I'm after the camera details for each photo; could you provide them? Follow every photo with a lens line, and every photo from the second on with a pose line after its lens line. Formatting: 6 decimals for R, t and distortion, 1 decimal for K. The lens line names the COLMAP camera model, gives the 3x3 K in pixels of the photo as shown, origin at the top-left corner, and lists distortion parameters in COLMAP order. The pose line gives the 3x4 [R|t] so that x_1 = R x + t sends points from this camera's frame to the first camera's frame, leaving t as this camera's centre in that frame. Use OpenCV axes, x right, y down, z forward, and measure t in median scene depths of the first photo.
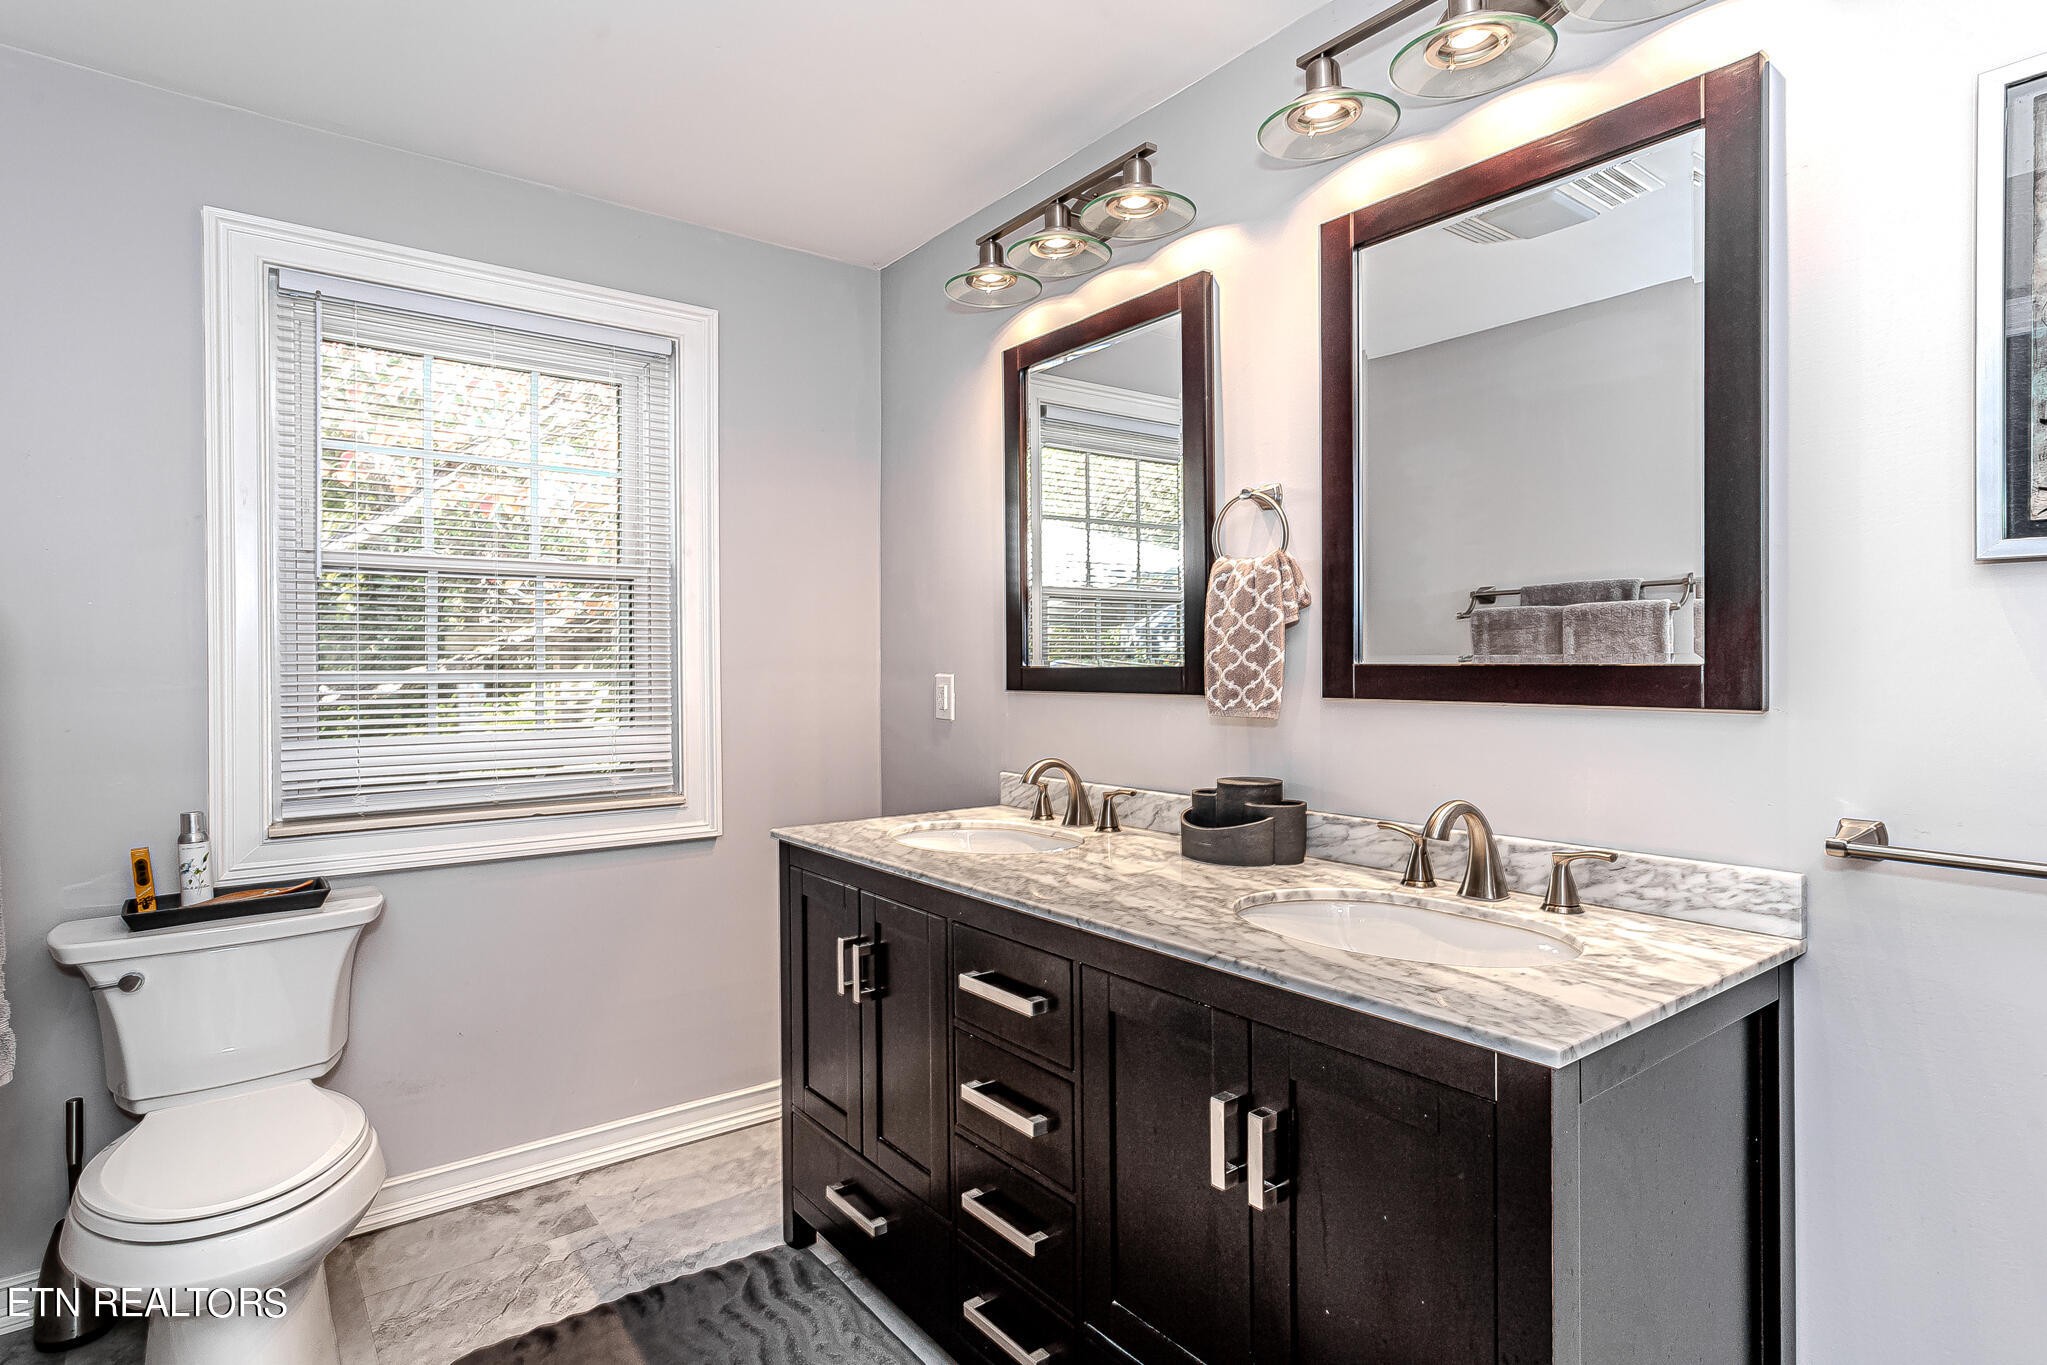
lens RADIAL K [[1061.8, 0, 1041.1], [0, 1061.8, 679.0], [0, 0, 1]] dist [-0.016038, 0.005073]
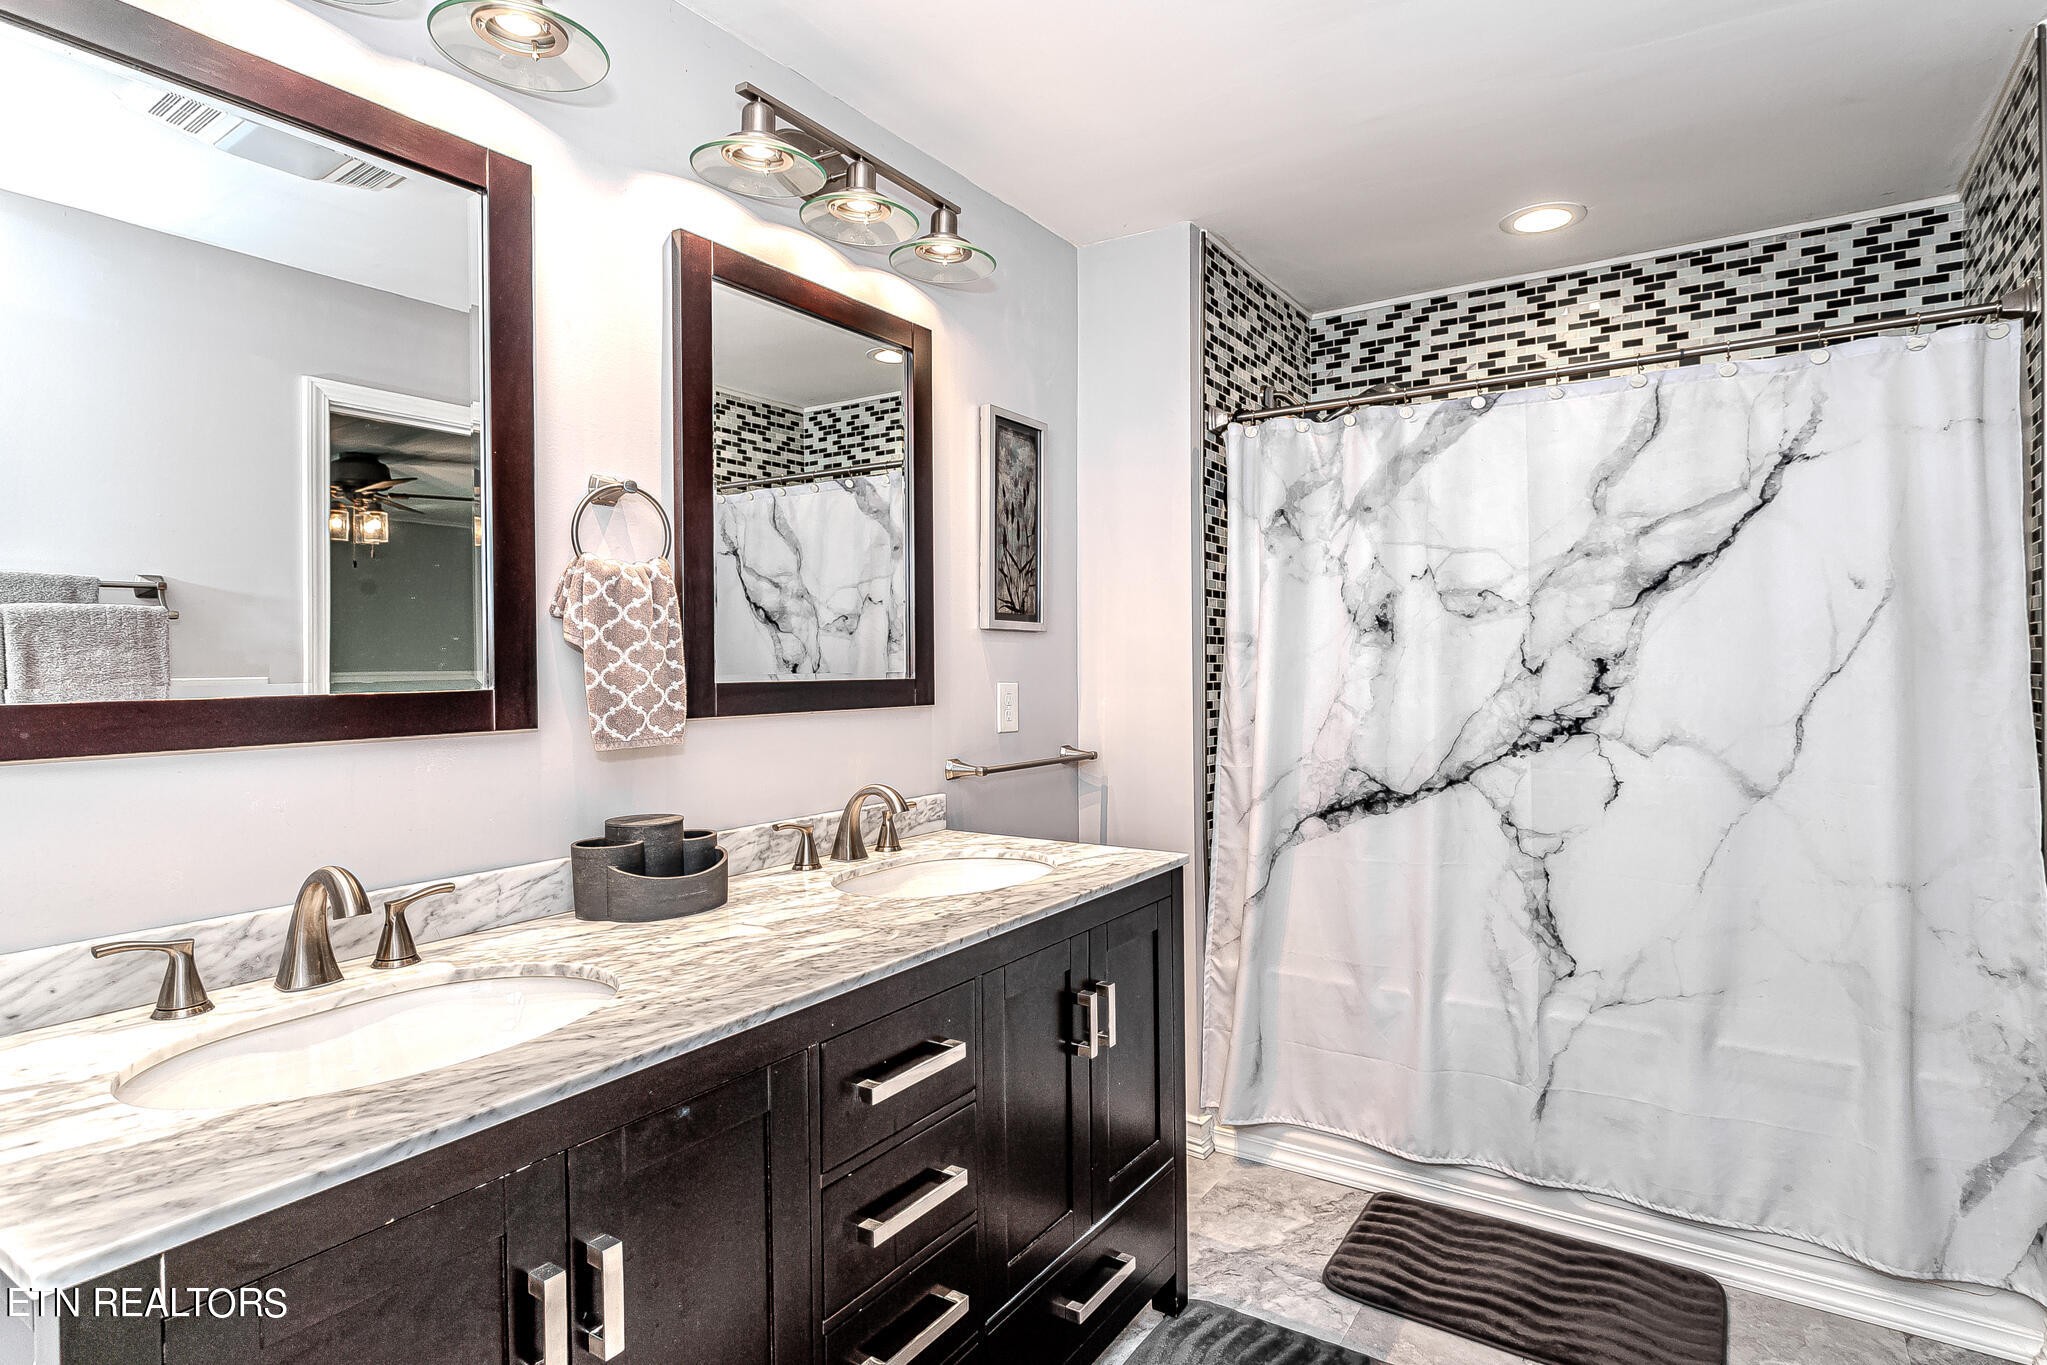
lens RADIAL K [[1061.8, 0, 1044.2], [0, 1061.8, 685.3], [0, 0, 1]] dist [-0.016038, 0.005073]
pose [[-0.319249, -0.014925, 0.947553, -0.699066], [0.021146, 0.999515, 0.022868, -0.025771], [-0.947435, 0.027337, -0.318778, 0.924665]]
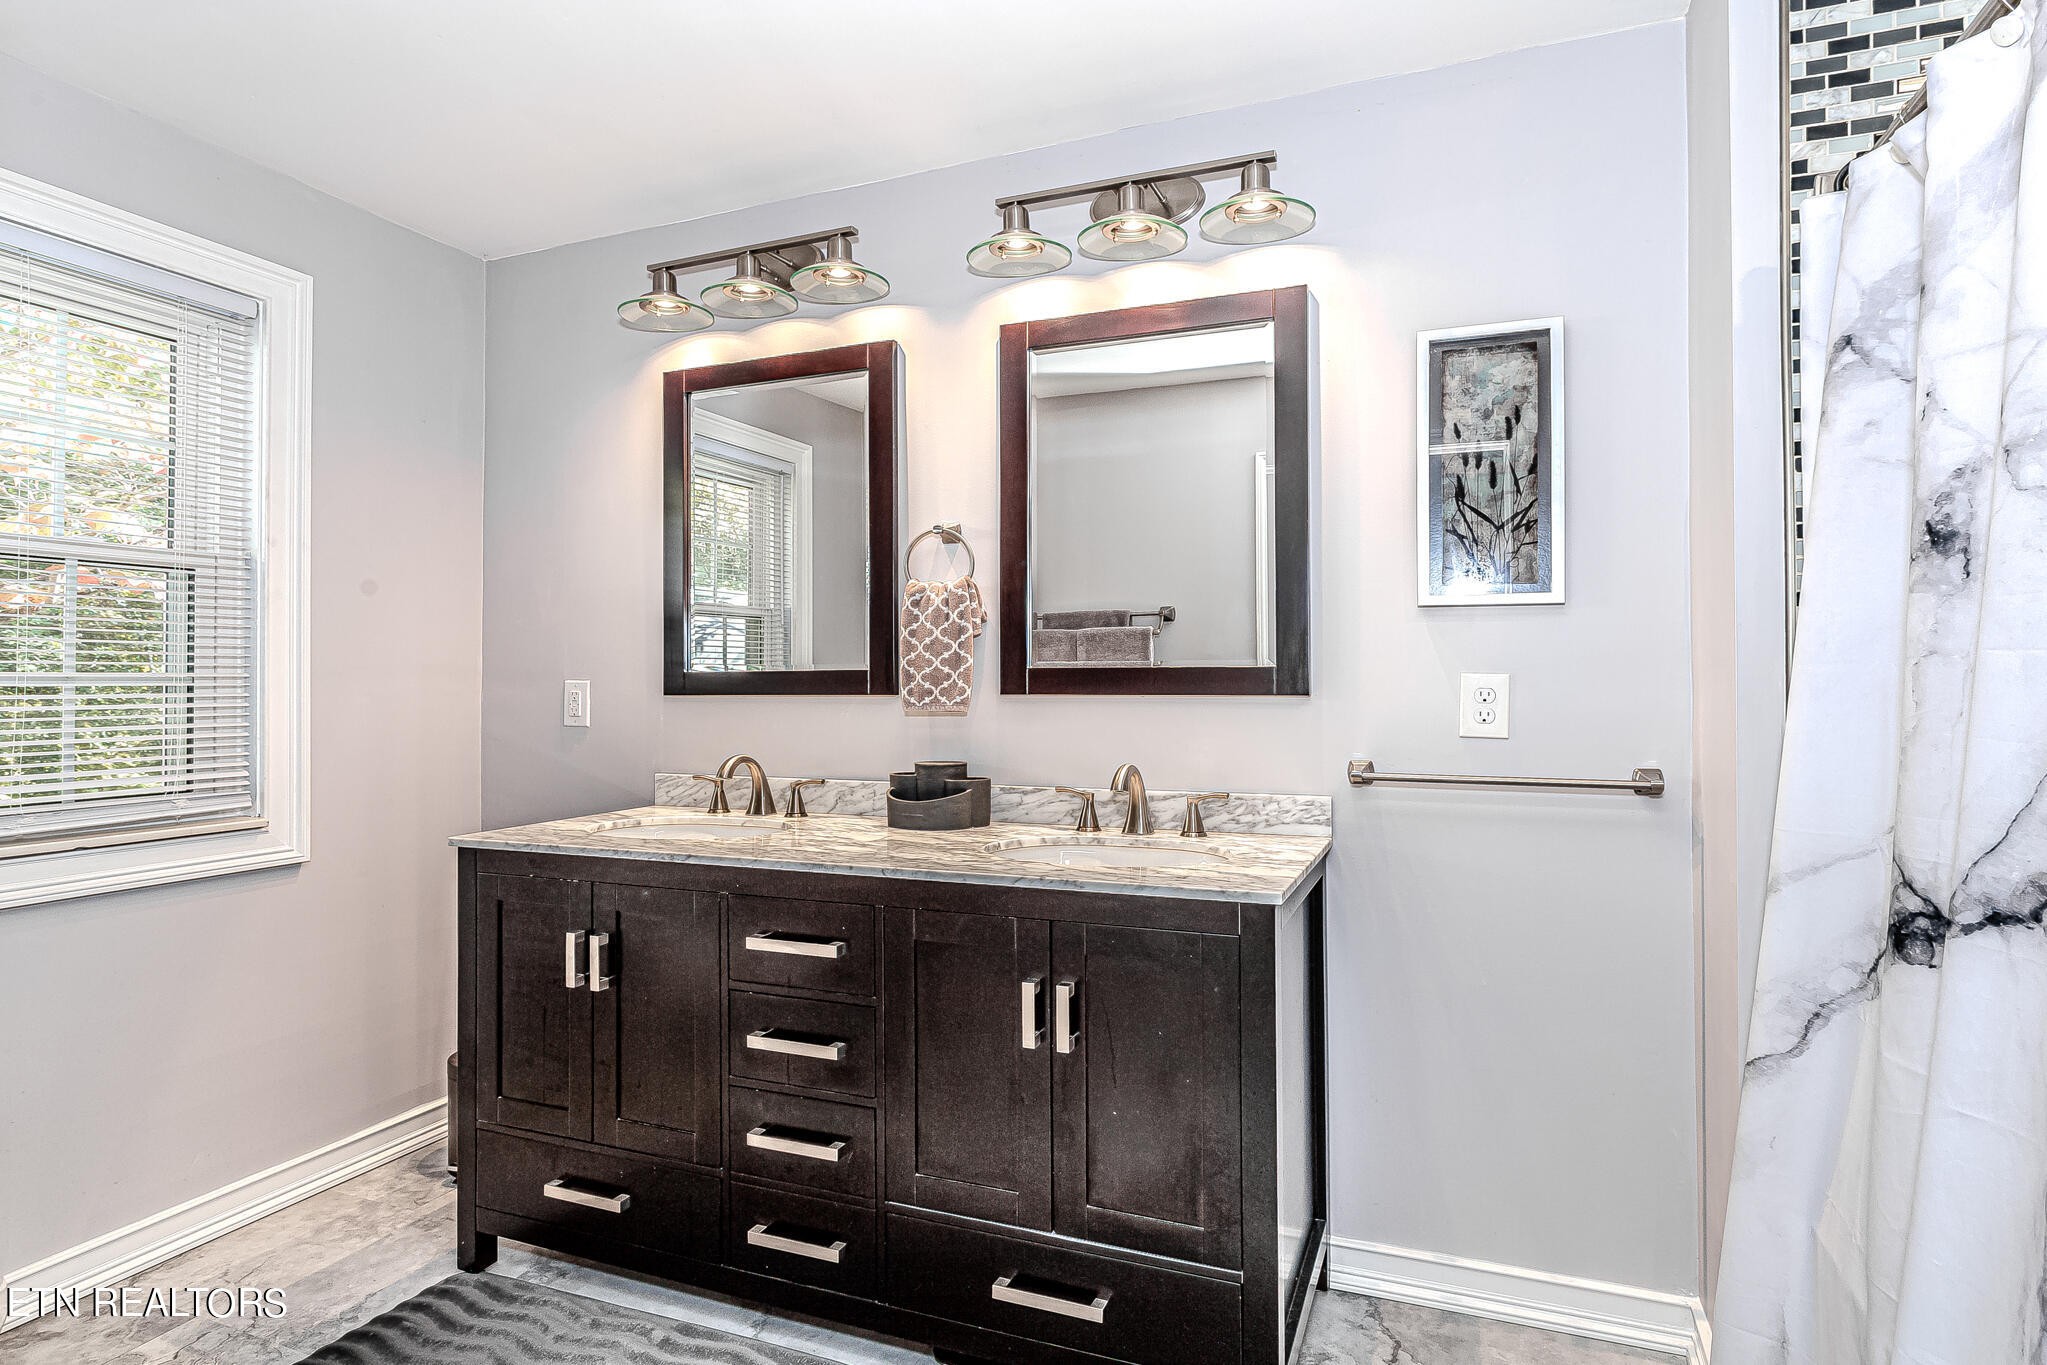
lens RADIAL K [[1061.8, 0, 1038.3], [0, 1061.8, 673.4], [0, 0, 1]] dist [-0.016038, 0.005073]
pose [[0.862790, 0.006690, 0.505518, -0.314826], [0.005761, 0.999717, -0.023062, 0.020527], [-0.505529, 0.022810, 0.862508, -0.114217]]
